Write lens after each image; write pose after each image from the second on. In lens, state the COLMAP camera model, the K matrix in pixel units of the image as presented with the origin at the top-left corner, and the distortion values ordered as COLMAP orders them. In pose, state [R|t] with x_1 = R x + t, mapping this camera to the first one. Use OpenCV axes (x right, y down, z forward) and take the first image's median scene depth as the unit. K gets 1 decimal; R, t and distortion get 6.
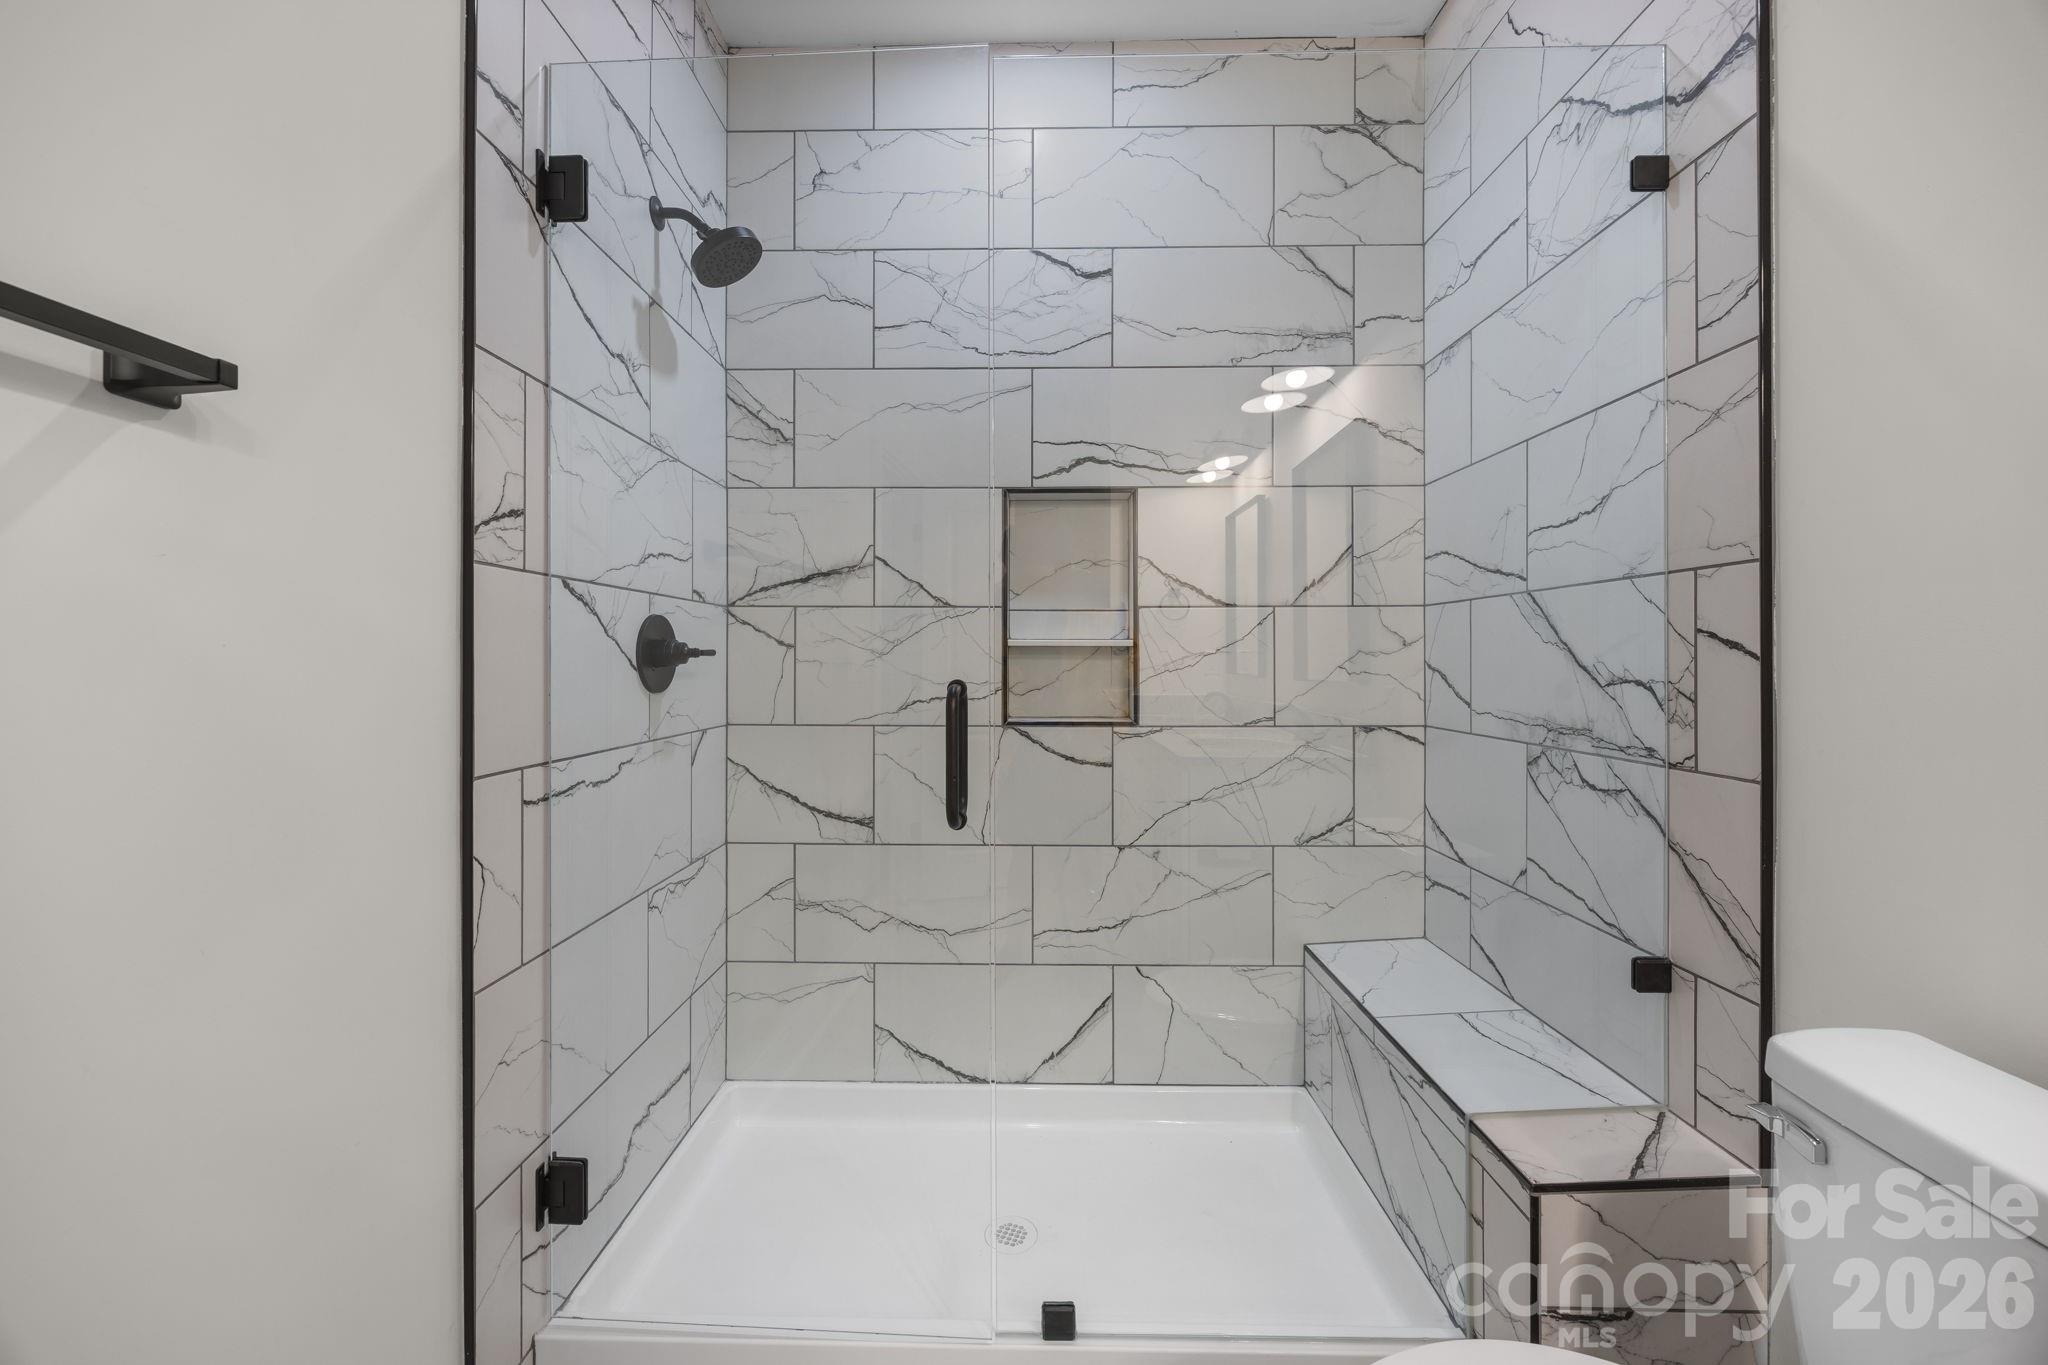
lens RADIAL K [[783.4, 0, 1018.7], [0, 783.4, 670.6], [0, 0, 1]] dist [-0.003071, -0.000212]
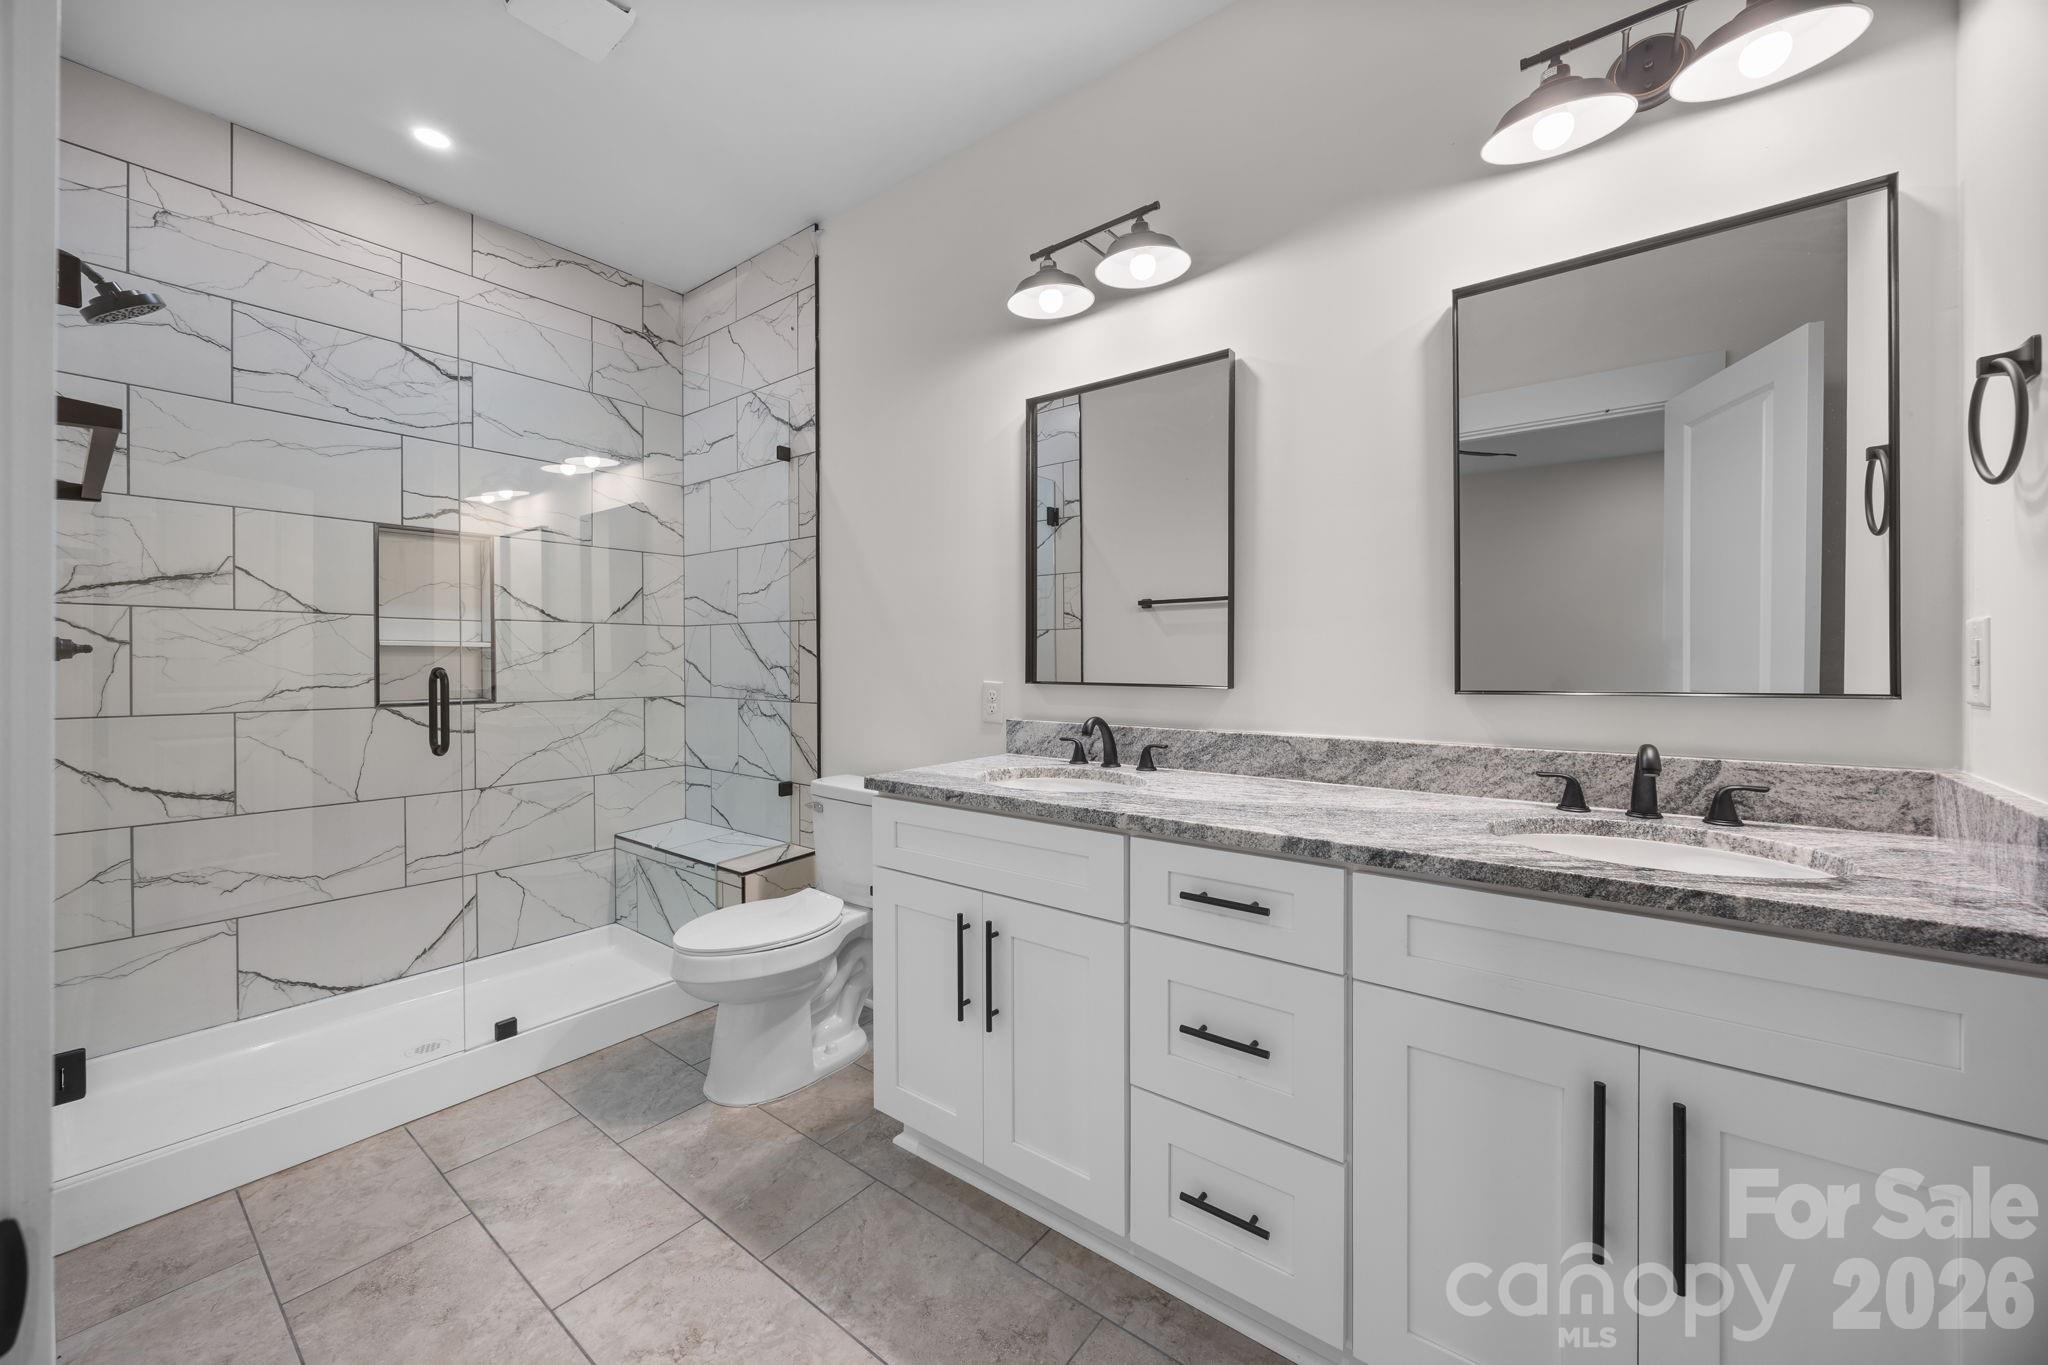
lens RADIAL K [[779.1, 0, 1009.5], [0, 779.1, 657.5], [0, 0, 1]] dist [0.006459, -0.000219]
pose [[0.607380, 0.003429, 0.794404, -0.412189], [0.008666, 0.999903, -0.010942, 0.011380], [-0.794364, 0.013530, 0.607291, -0.613734]]
